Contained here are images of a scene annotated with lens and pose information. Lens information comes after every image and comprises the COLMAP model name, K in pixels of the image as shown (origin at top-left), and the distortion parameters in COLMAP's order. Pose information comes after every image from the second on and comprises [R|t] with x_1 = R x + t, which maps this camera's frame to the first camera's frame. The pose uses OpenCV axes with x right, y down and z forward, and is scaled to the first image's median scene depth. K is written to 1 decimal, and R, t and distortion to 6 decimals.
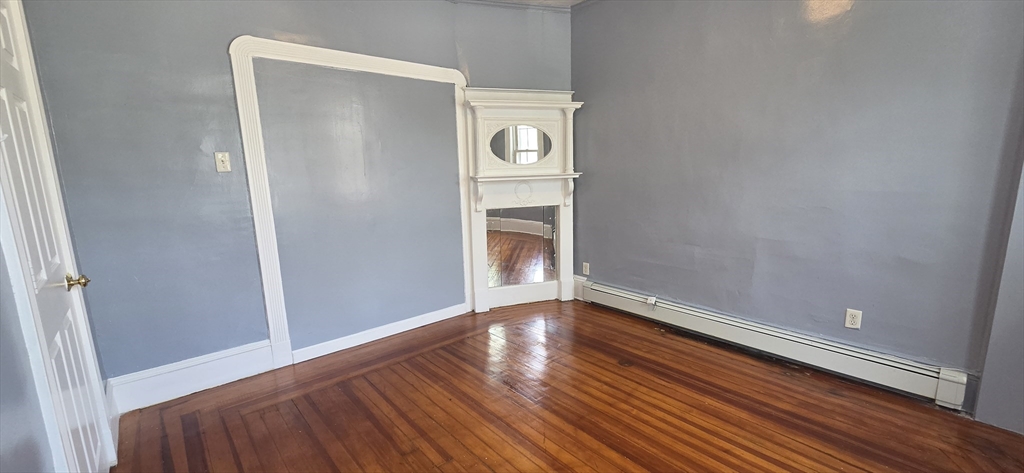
lens RADIAL K [[418.3, 0, 510.5], [0, 418.3, 234.1], [0, 0, 1]] dist [-0.000523, -0.000117]
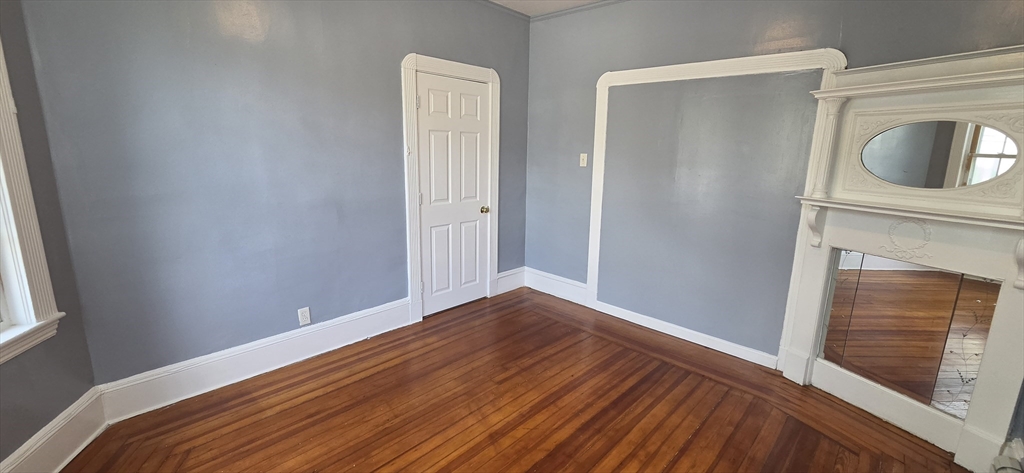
lens RADIAL K [[418.3, 0, 510.5], [0, 418.3, 234.1], [0, 0, 1]] dist [-0.000523, -0.000117]
pose [[0.094124, 0.226358, -0.969486, 0.785076], [-0.196925, 0.958802, 0.204744, -0.163878], [0.975890, 0.171645, 0.134822, 0.550887]]
